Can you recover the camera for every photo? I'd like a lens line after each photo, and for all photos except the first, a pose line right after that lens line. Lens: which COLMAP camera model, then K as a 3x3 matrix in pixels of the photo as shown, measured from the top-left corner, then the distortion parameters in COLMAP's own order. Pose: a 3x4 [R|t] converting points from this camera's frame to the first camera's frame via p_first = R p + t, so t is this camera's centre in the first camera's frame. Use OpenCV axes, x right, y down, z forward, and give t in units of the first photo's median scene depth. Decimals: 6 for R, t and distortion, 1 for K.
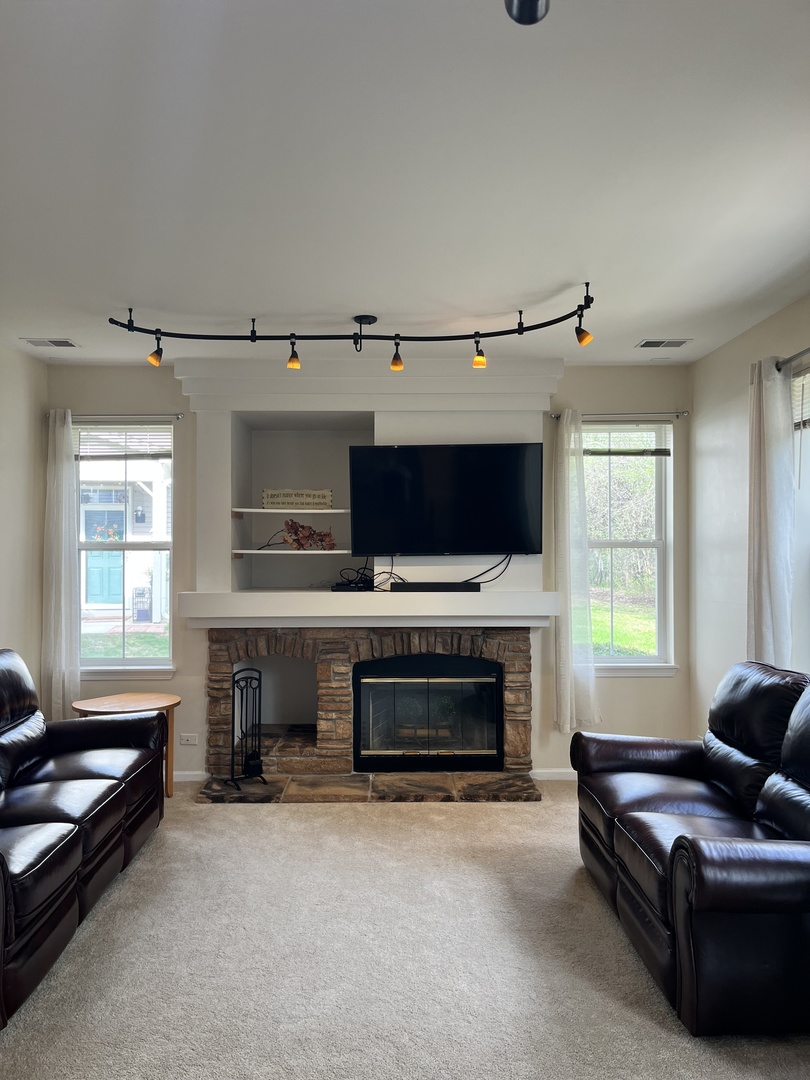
lens RADIAL K [[811.7, 0, 400.3], [0, 811.7, 536.2], [0, 0, 1]] dist [0.051959, -0.072344]
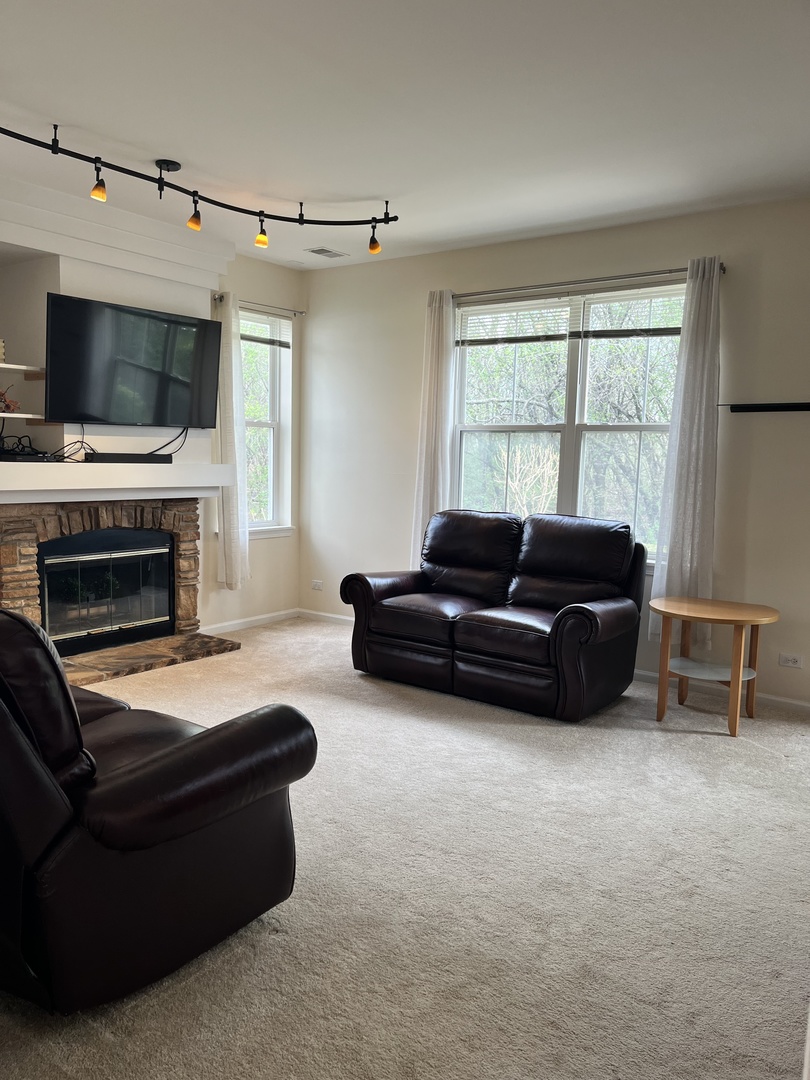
lens RADIAL K [[811.7, 0, 400.4], [0, 811.7, 536.7], [0, 0, 1]] dist [0.051959, -0.072344]
pose [[0.610970, -0.063383, 0.789112, -0.523938], [-0.044579, 0.992454, 0.114231, 0.029336], [-0.790398, -0.104970, 0.603534, 0.147626]]
